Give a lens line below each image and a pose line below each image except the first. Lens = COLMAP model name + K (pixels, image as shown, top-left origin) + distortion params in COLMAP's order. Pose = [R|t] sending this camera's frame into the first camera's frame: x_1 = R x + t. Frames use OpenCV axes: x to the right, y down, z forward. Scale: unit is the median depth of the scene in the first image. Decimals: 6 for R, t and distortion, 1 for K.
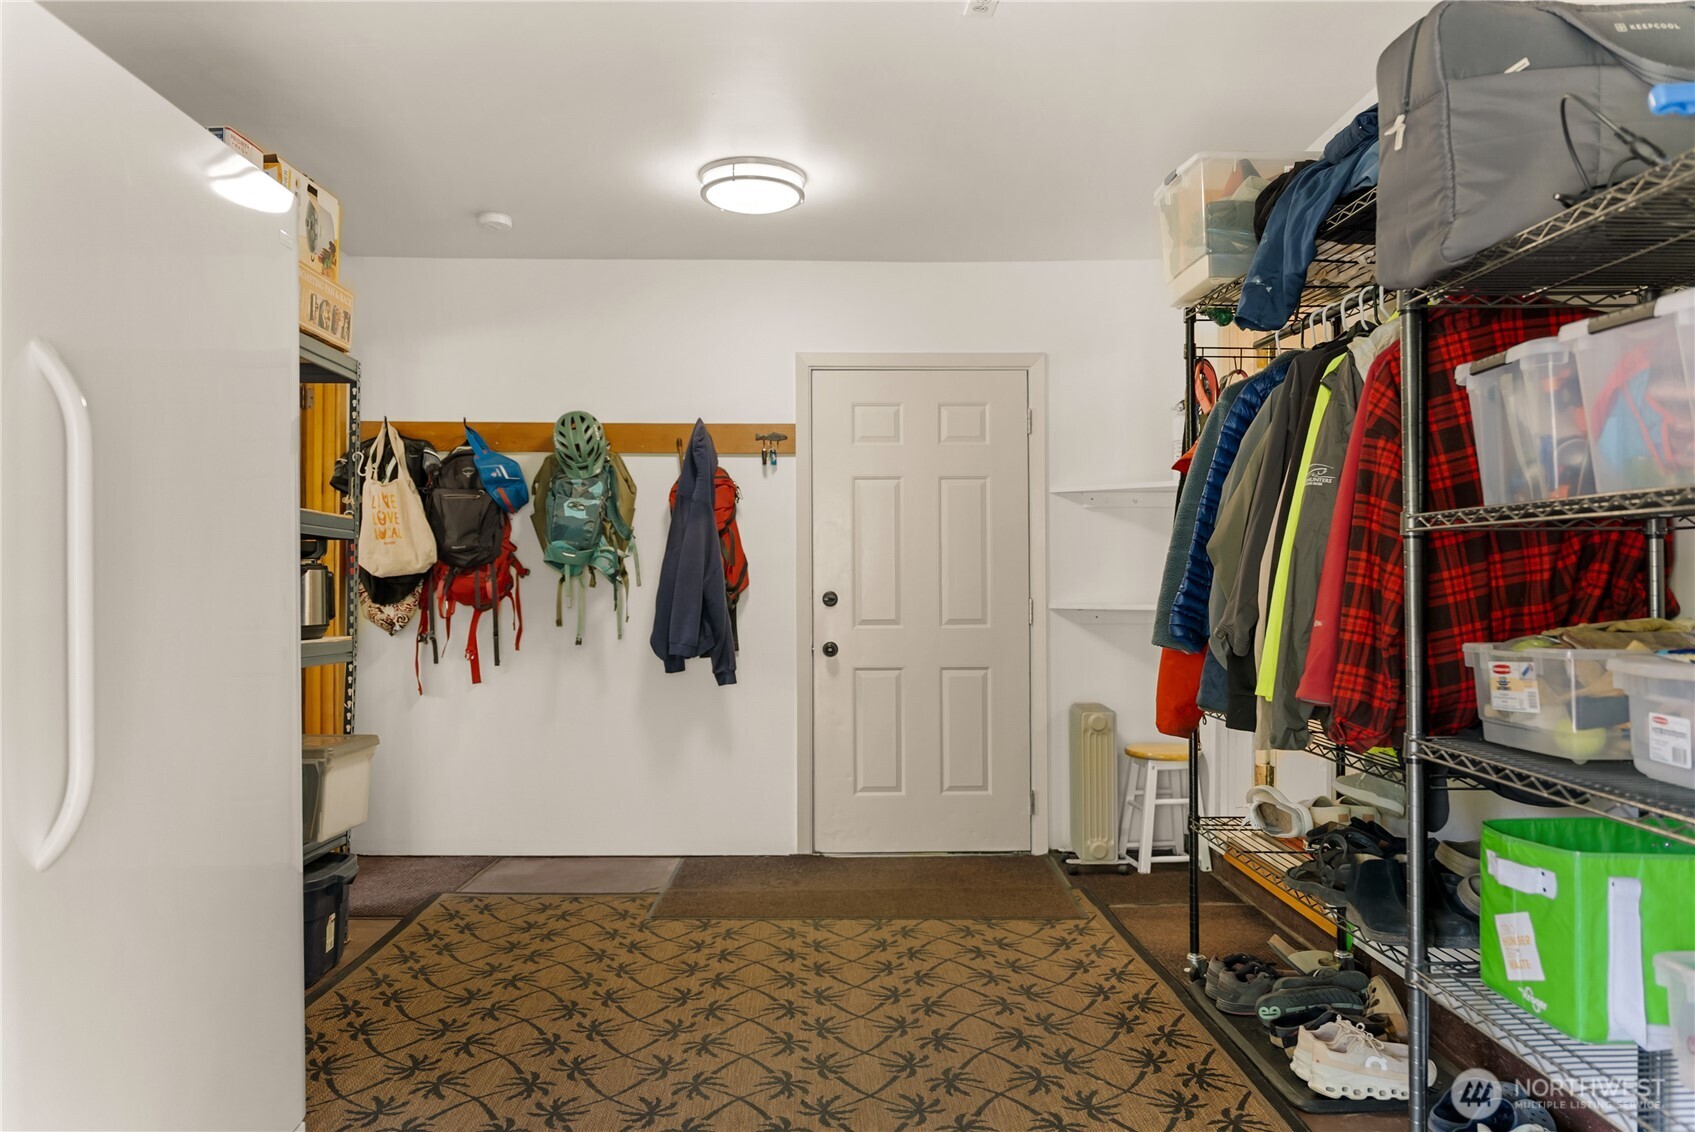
lens RADIAL K [[1159.5, 0, 848.3], [0, 1159.5, 568.8], [0, 0, 1]] dist [-0.010727, -0.005967]
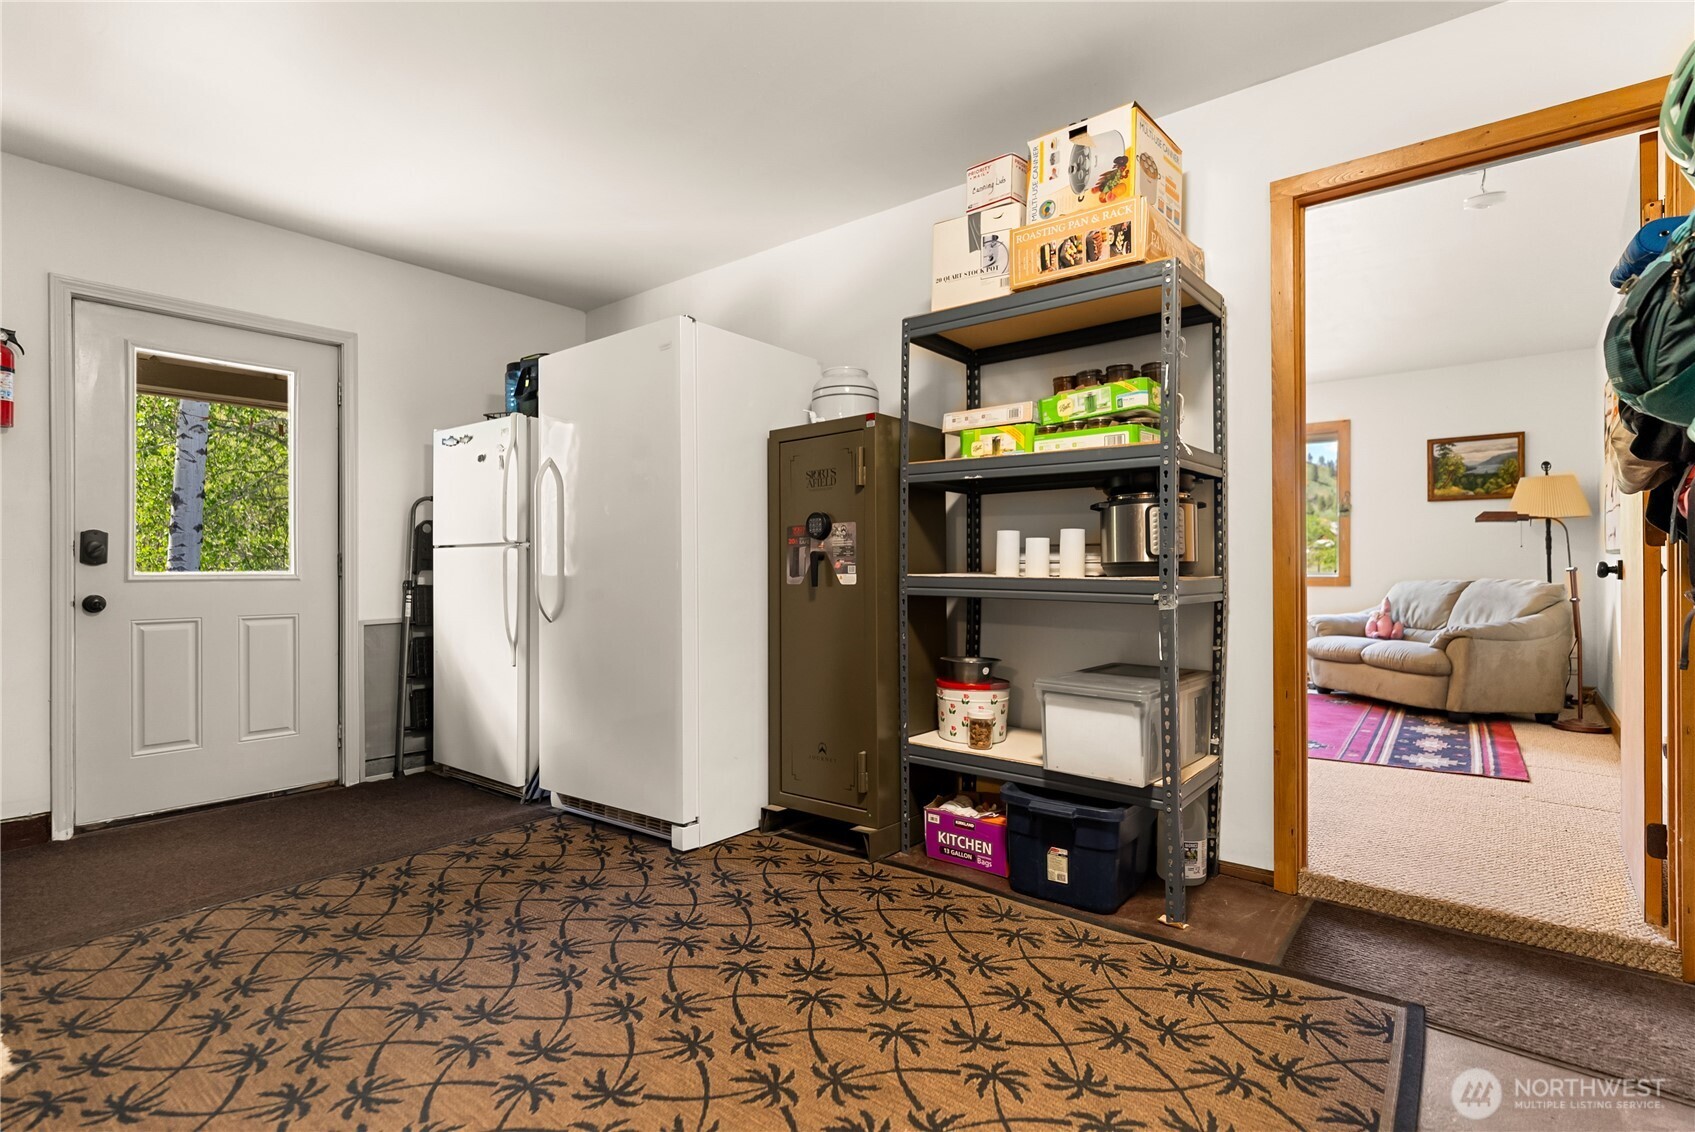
lens RADIAL K [[839.0, 0, 849.3], [0, 839.0, 564.3], [0, 0, 1]] dist [-0.000384, -0.000615]
pose [[-0.650845, -0.003215, -0.759204, 0.238227], [0.009187, 0.999884, -0.012110, 0.064107], [0.759155, -0.014856, -0.650740, 1.419145]]
